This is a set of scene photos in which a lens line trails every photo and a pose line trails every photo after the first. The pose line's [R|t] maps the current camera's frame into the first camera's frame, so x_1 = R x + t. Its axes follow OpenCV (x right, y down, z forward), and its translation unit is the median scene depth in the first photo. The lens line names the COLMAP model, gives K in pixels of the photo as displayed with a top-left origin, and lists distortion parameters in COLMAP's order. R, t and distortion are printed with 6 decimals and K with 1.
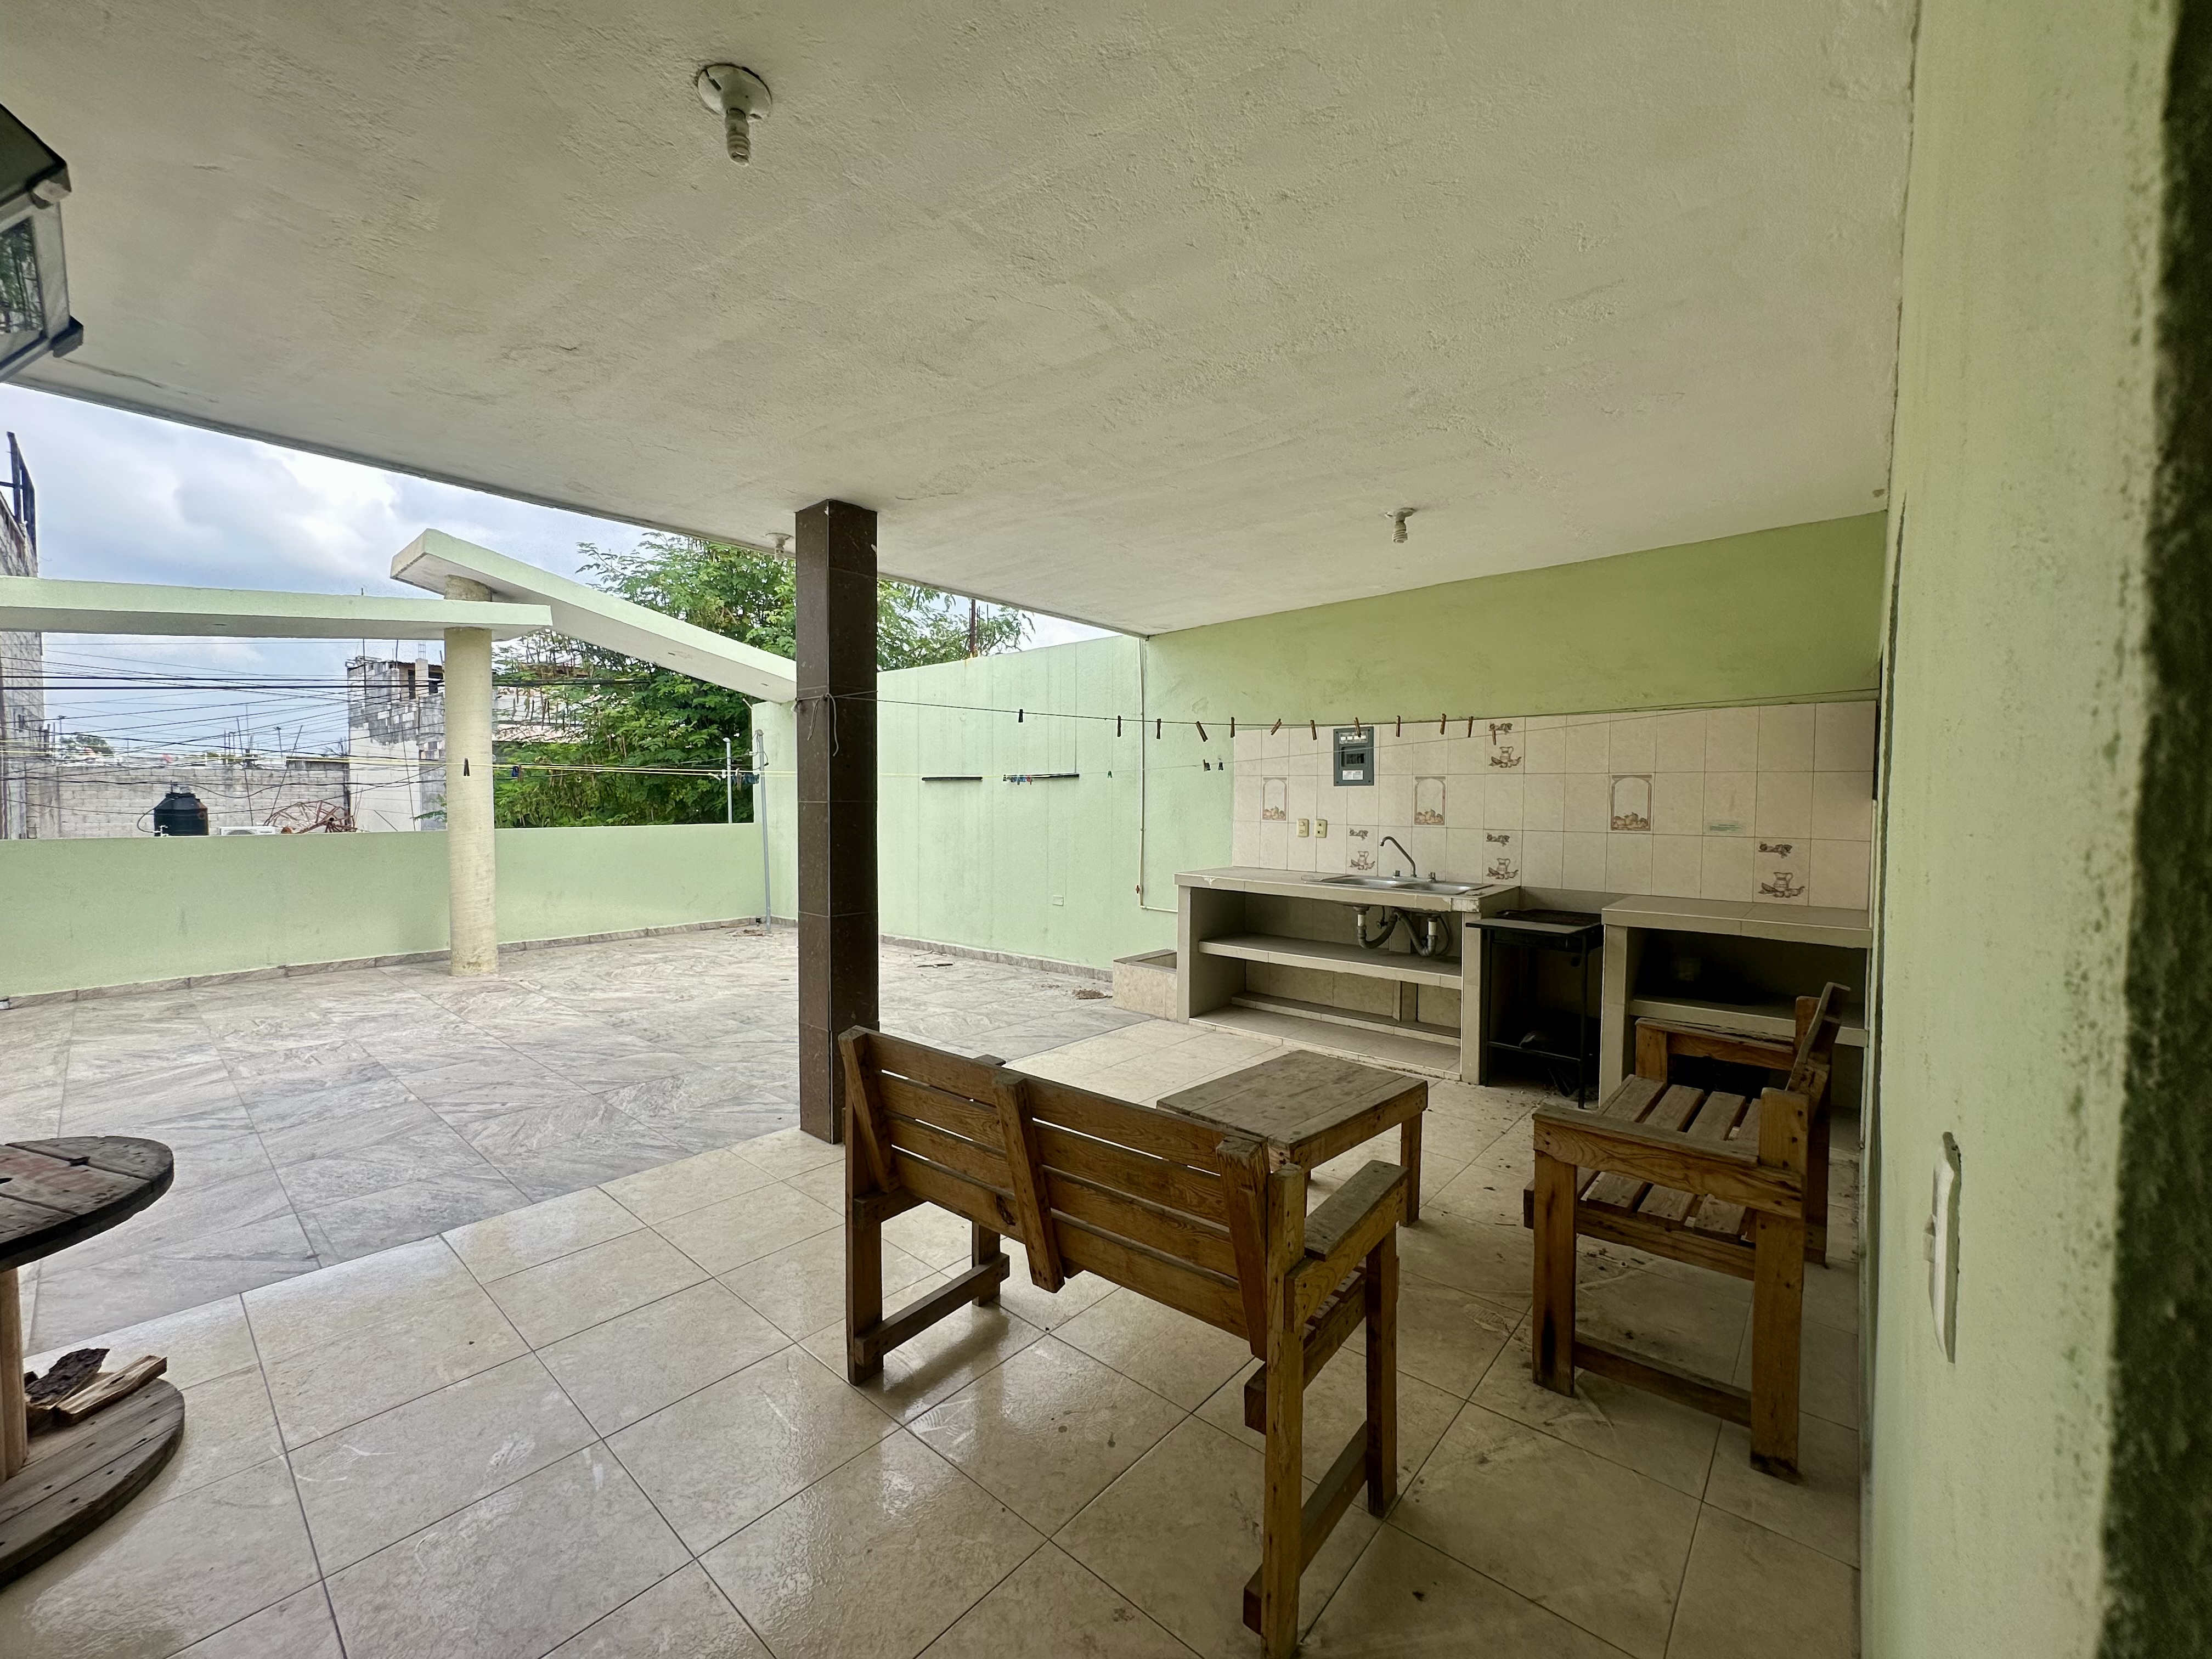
lens RADIAL K [[884.8, 0, 1110.3], [0, 884.8, 833.8], [0, 0, 1]] dist [-0.003715, 0.001064]
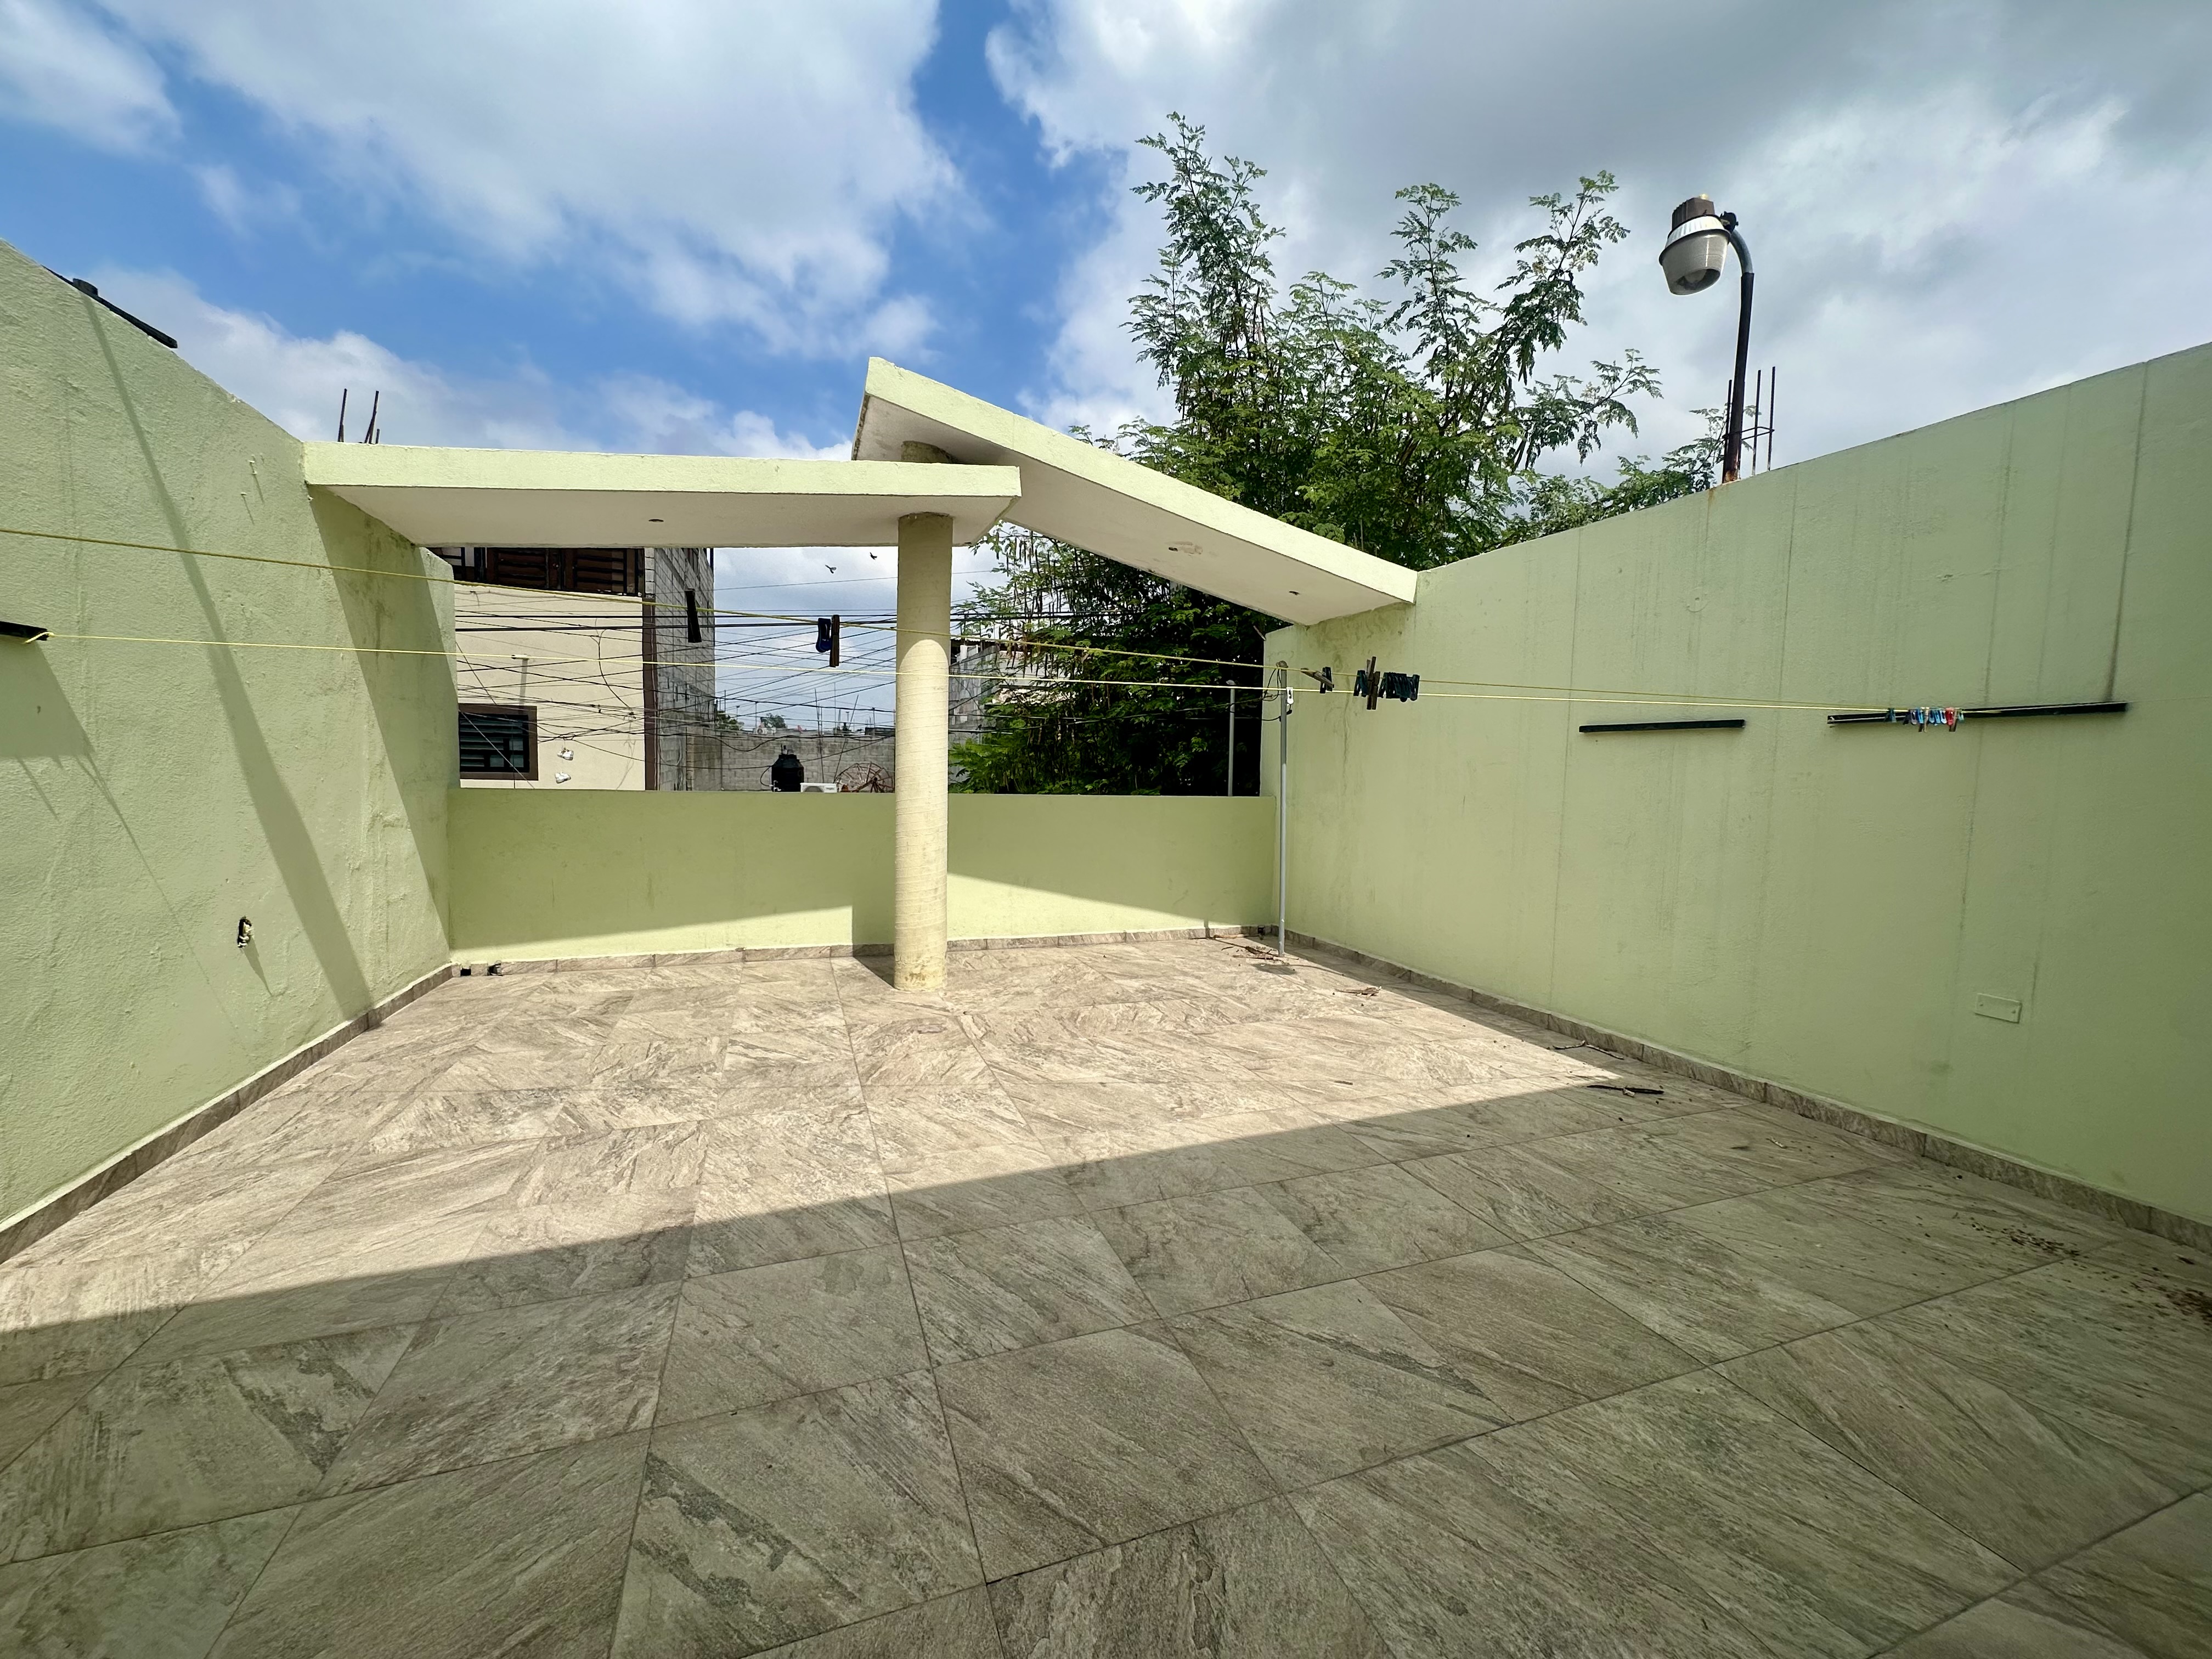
lens RADIAL K [[884.8, 0, 1101.8], [0, 884.8, 827.9], [0, 0, 1]] dist [-0.003715, 0.001064]
pose [[0.873531, 0.051562, -0.484030, -0.309887], [-0.041259, 0.998638, 0.031922, -0.008269], [0.485017, -0.007915, 0.874469, 0.567587]]
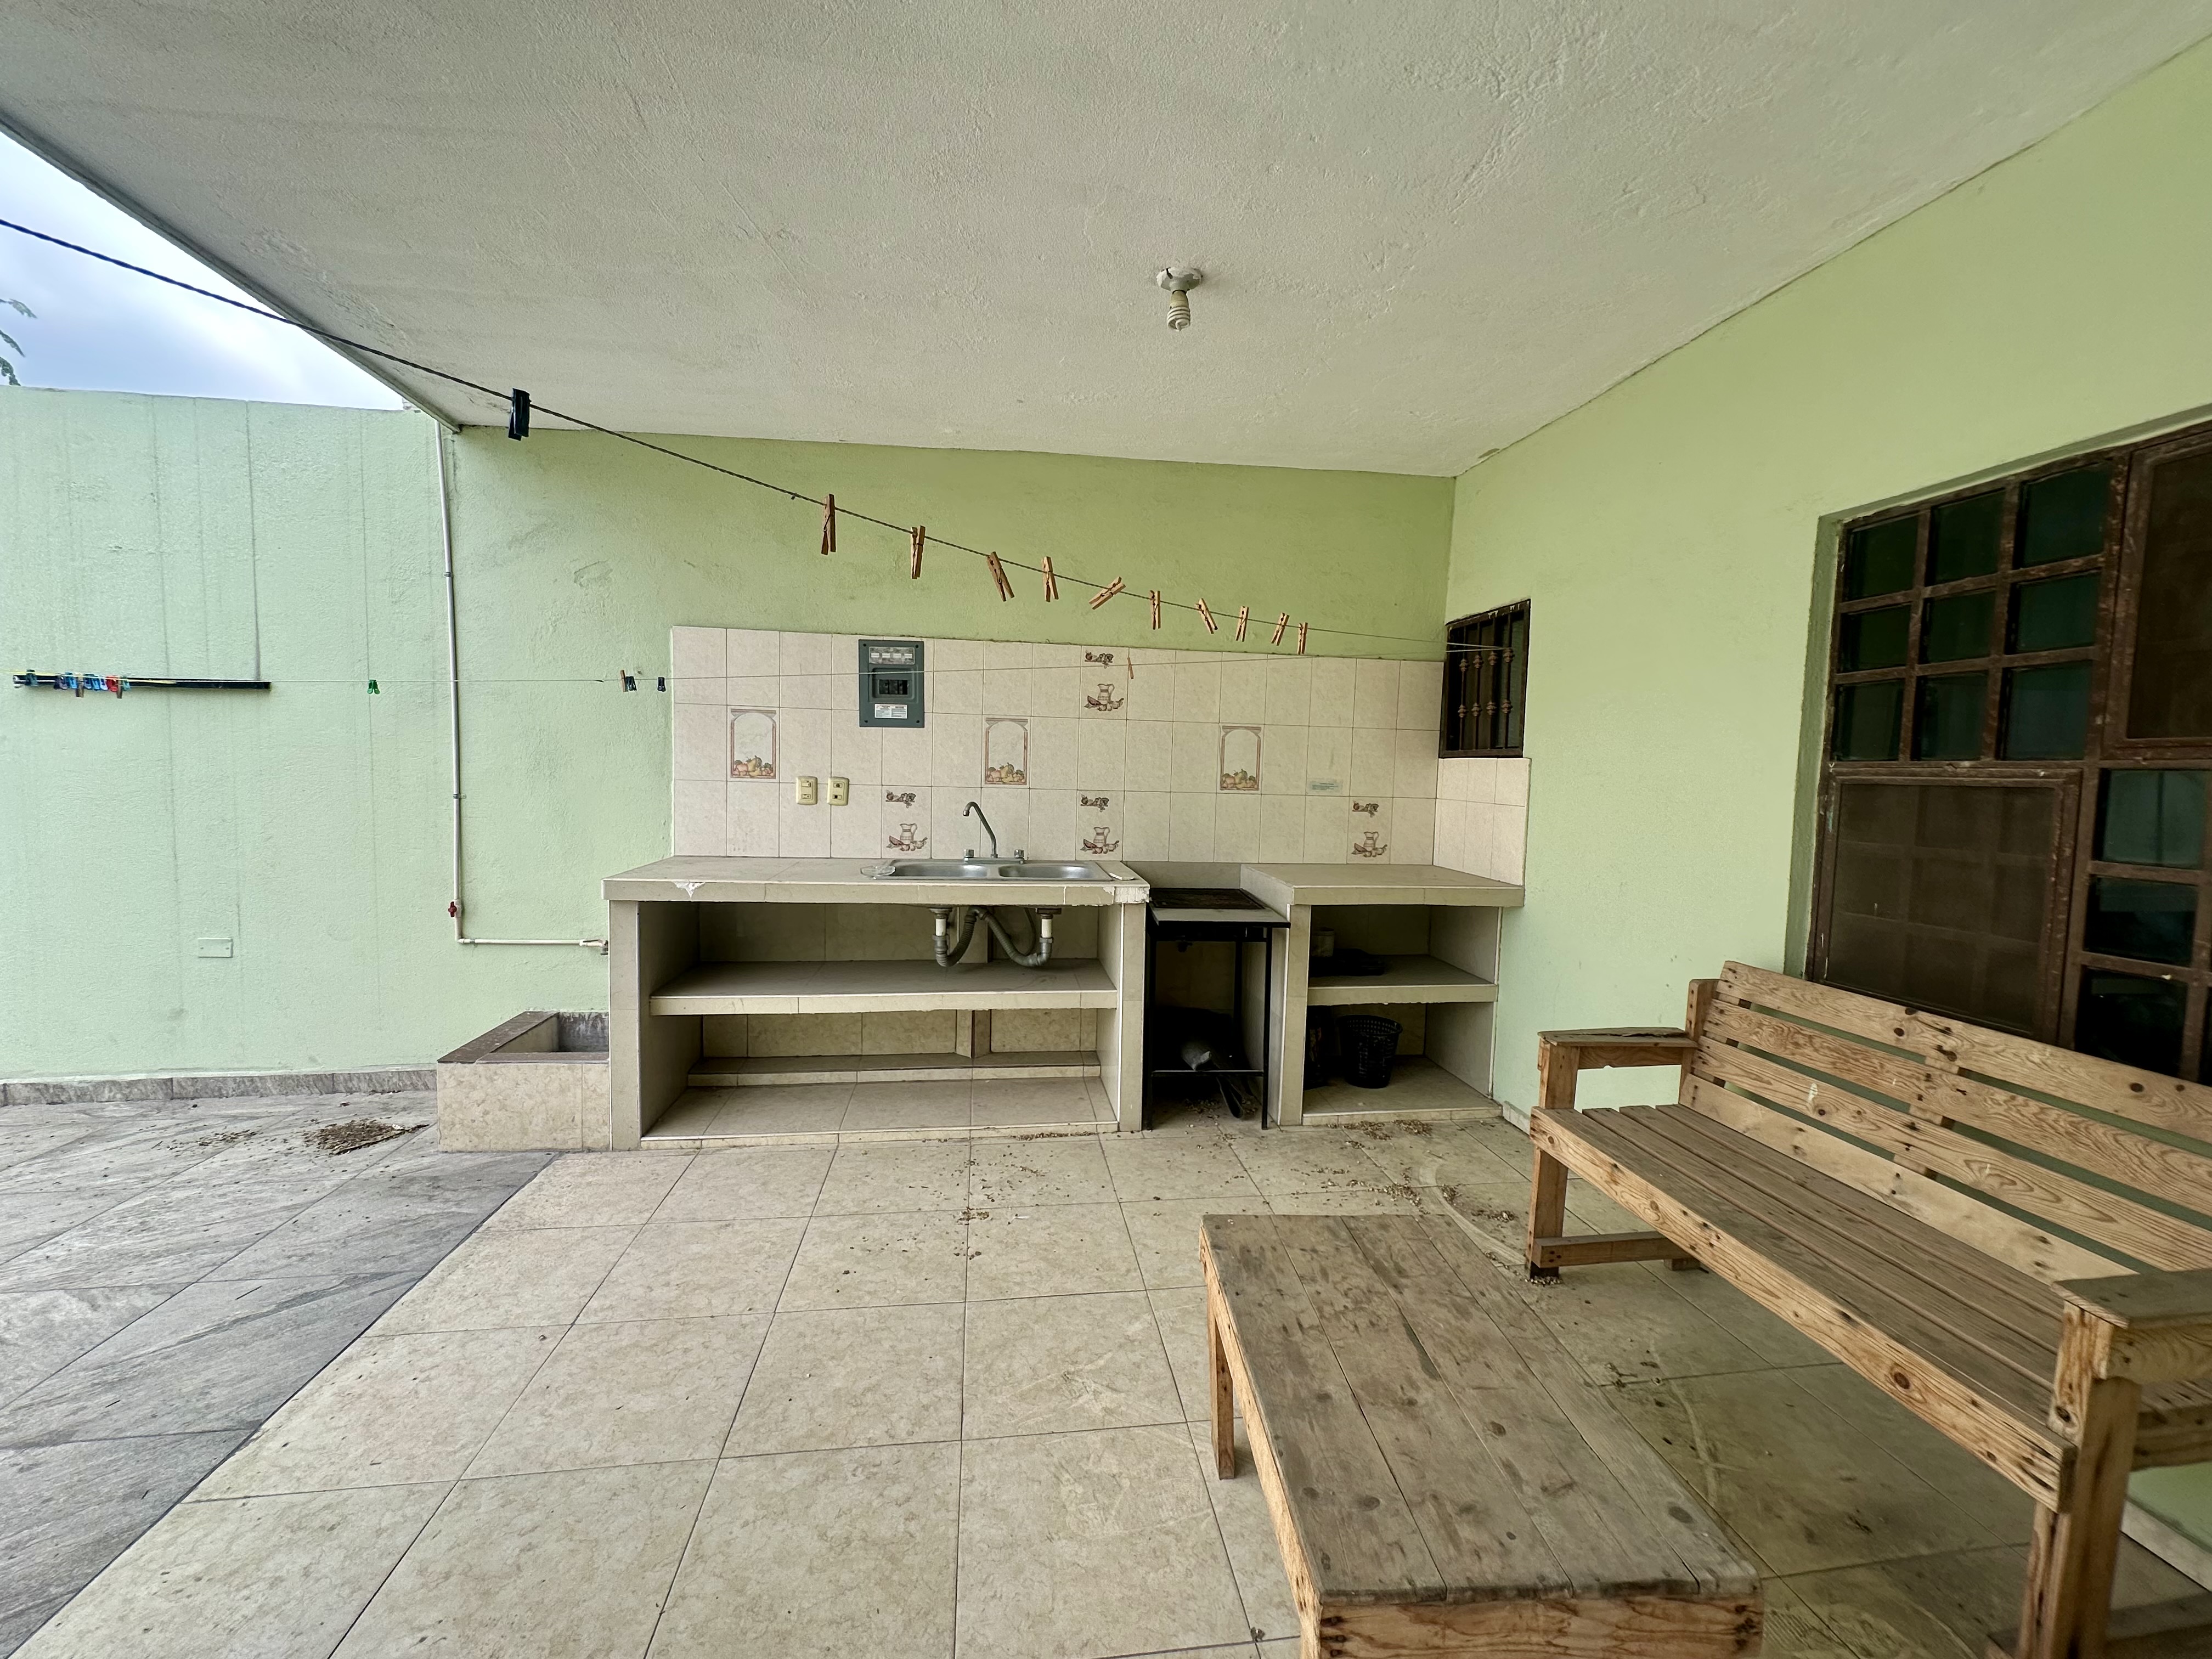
lens RADIAL K [[884.8, 0, 1106.7], [0, 884.8, 829.5], [0, 0, 1]] dist [-0.003715, 0.001064]
pose [[0.658475, -0.044432, 0.751290, -0.129099], [0.011860, 0.998744, 0.048672, -0.007484], [-0.752509, -0.023139, 0.658175, 0.436878]]
